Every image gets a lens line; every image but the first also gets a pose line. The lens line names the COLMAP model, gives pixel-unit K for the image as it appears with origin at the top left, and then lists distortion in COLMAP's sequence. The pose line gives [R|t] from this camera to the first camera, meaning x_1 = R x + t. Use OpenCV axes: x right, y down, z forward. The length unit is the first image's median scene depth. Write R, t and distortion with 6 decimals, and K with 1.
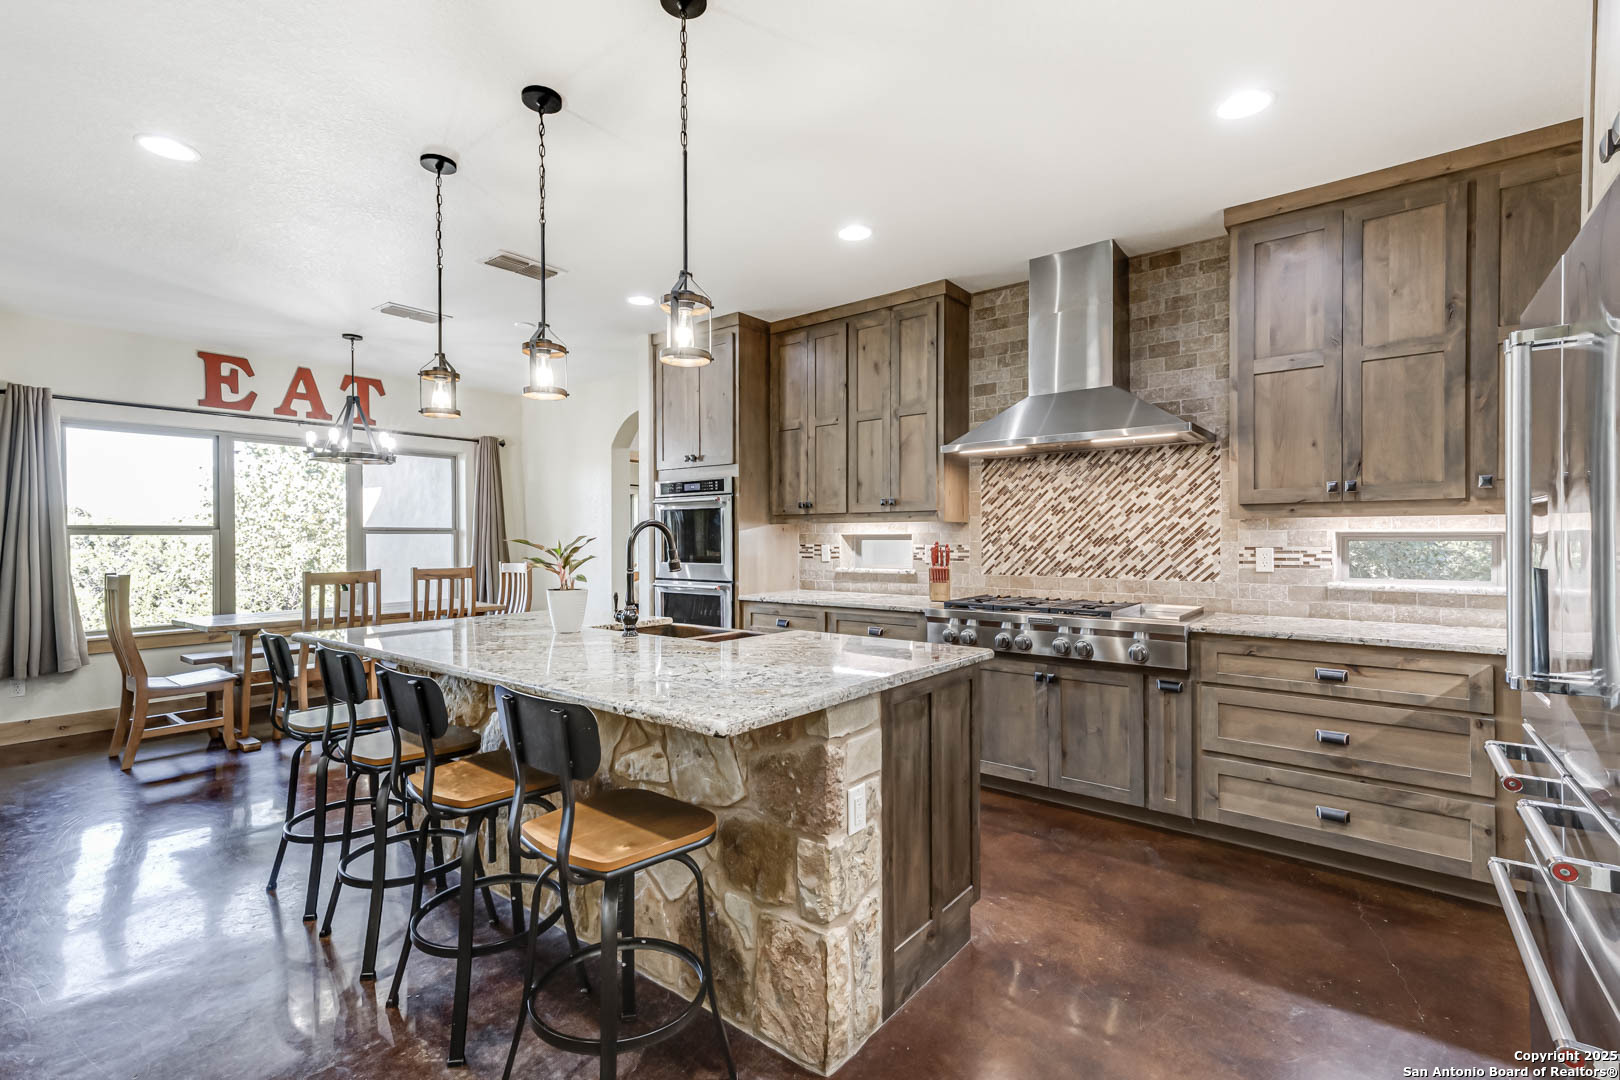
lens RADIAL K [[724.4, 0, 807.9], [0, 724.4, 540.6], [0, 0, 1]] dist [0.012300, 0.000770]
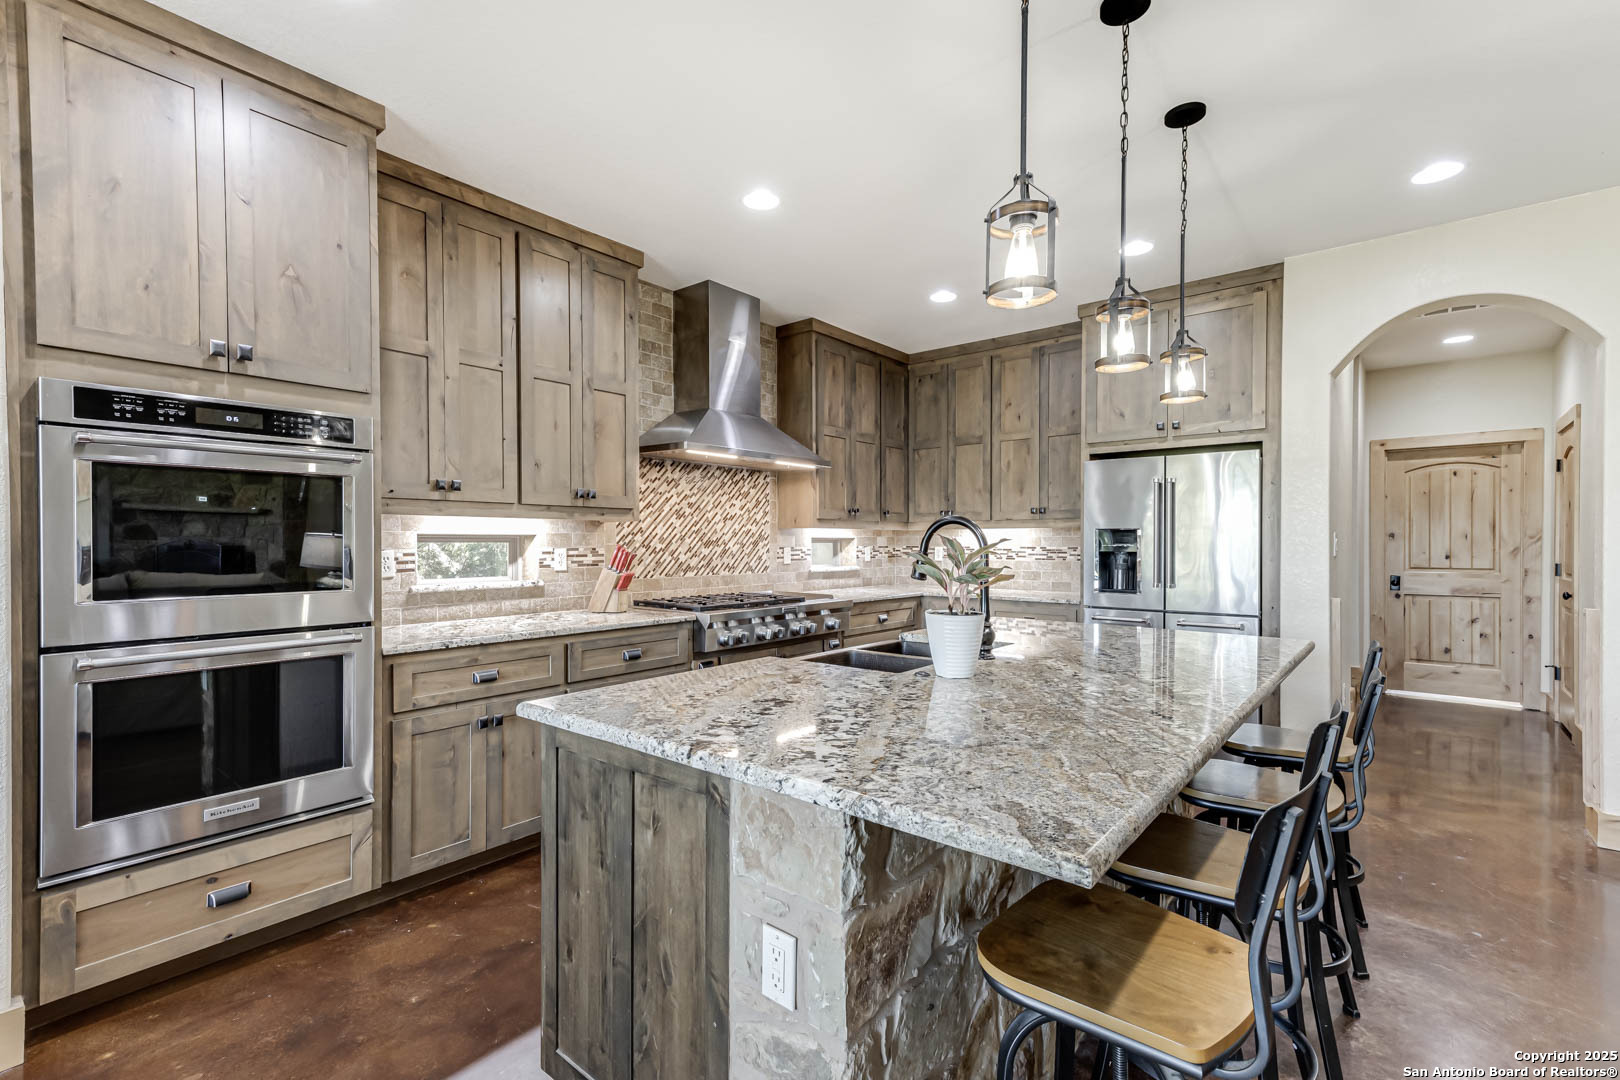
lens RADIAL K [[724.4, 0, 815.0], [0, 724.4, 547.2], [0, 0, 1]] dist [0.012300, 0.000770]
pose [[0.003887, -0.005854, 0.999975, -0.731812], [0.000483, 0.999983, 0.005853, 0.000147], [-0.999992, 0.000460, 0.003890, 0.804578]]
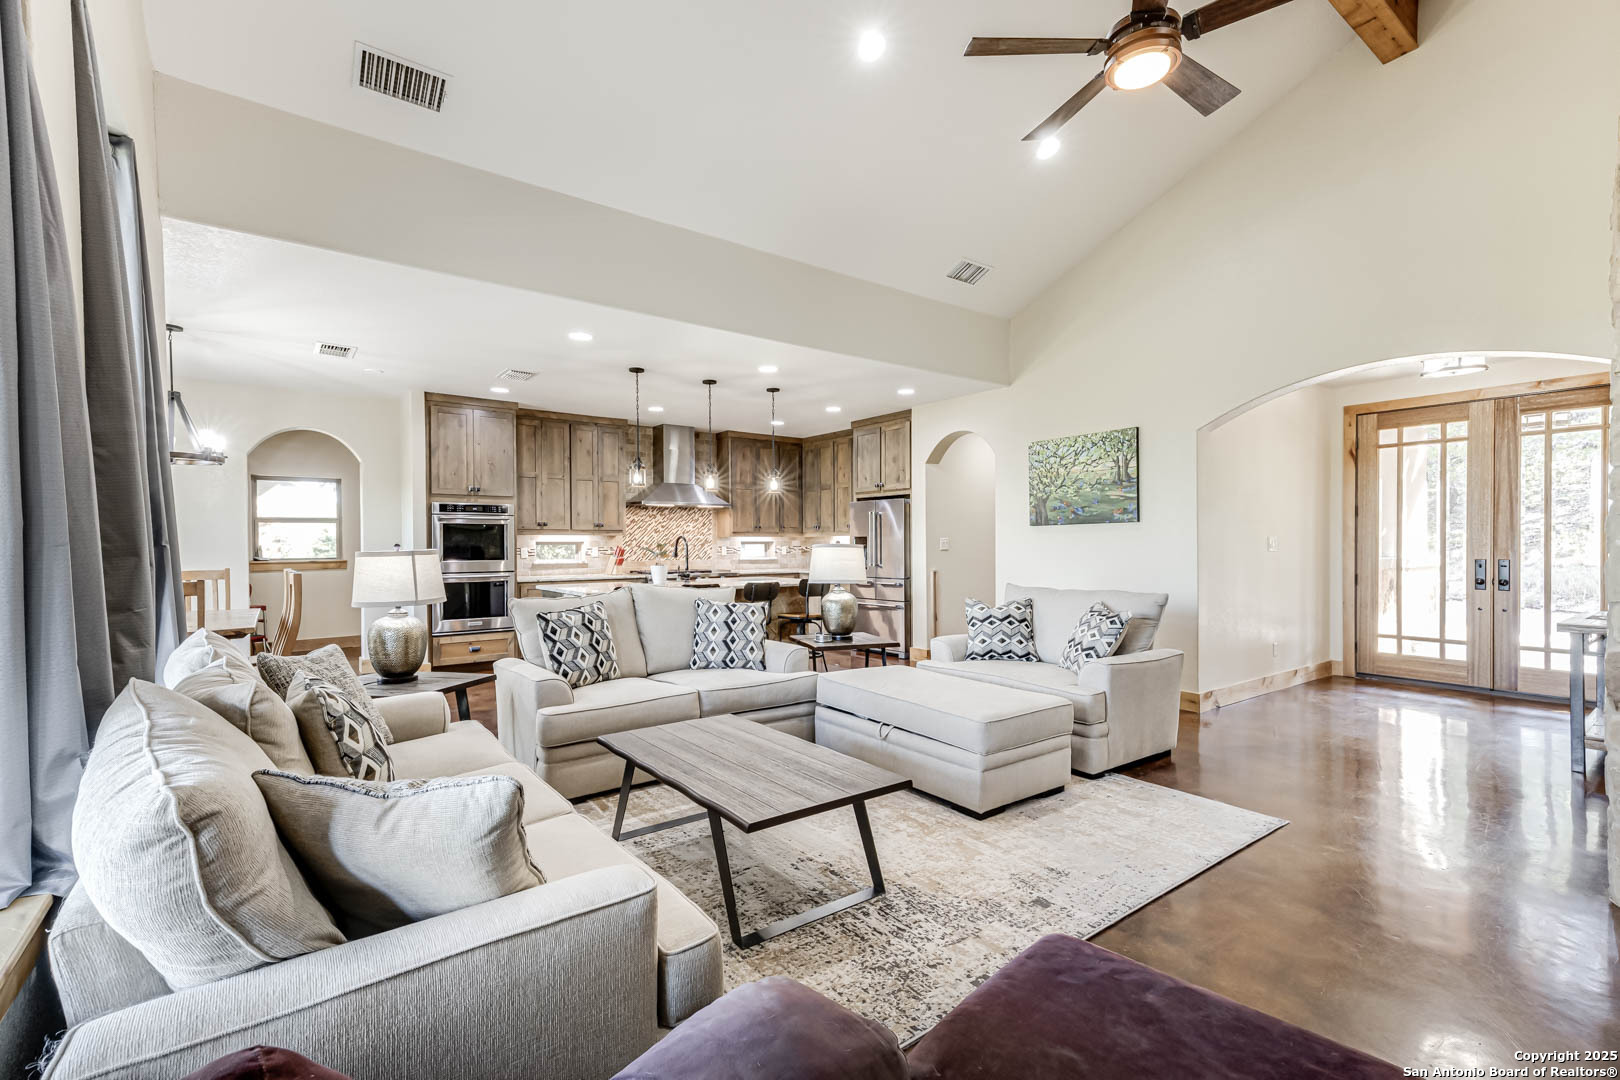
lens RADIAL K [[724.4, 0, 806.1], [0, 724.4, 548.1], [0, 0, 1]] dist [0.012300, 0.000770]
pose [[0.260494, -0.007097, 0.965449, -1.739266], [0.002802, 0.999974, 0.006594, -0.002698], [-0.965471, 0.000988, 0.260508, -0.041523]]
